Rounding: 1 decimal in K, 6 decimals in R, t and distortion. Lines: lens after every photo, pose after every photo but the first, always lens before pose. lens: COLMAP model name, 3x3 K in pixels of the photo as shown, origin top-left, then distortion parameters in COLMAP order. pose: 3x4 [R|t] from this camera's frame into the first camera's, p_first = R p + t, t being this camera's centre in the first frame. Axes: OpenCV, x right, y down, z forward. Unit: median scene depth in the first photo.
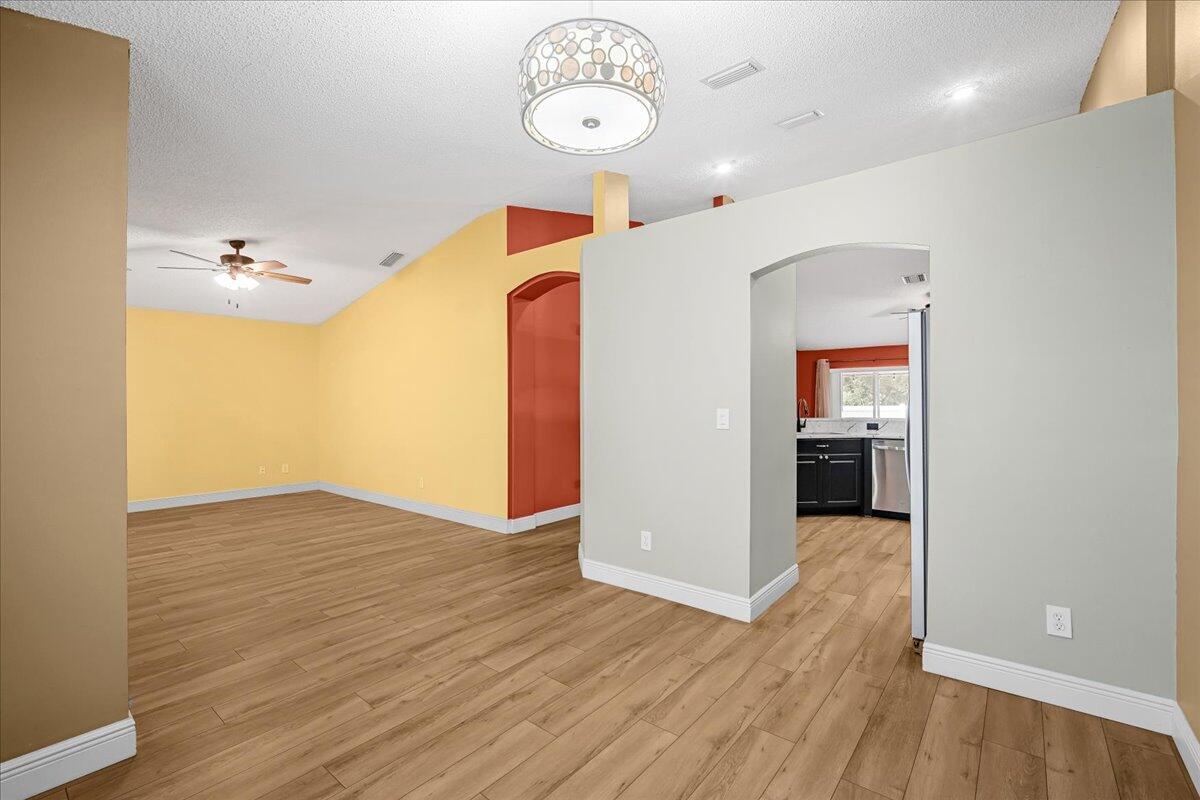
lens RADIAL K [[519.4, 0, 597.2], [0, 519.4, 399.1], [0, 0, 1]] dist [-0.015179, 0.004218]
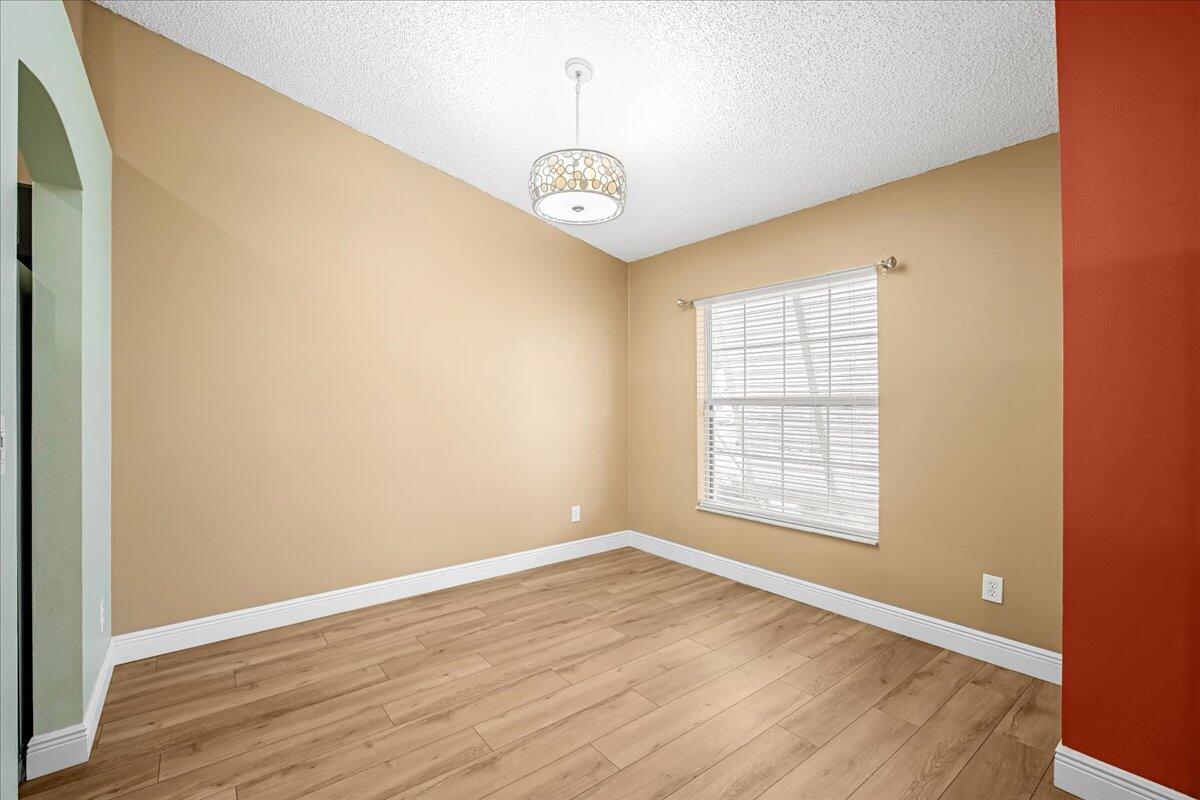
lens RADIAL K [[519.4, 0, 597.2], [0, 519.4, 399.1], [0, 0, 1]] dist [-0.015179, 0.004218]
pose [[-0.976436, 0.009908, 0.215582, -0.145483], [0.009299, 0.999949, -0.003839, 0.009012], [-0.215609, -0.001743, -0.976478, 0.922494]]
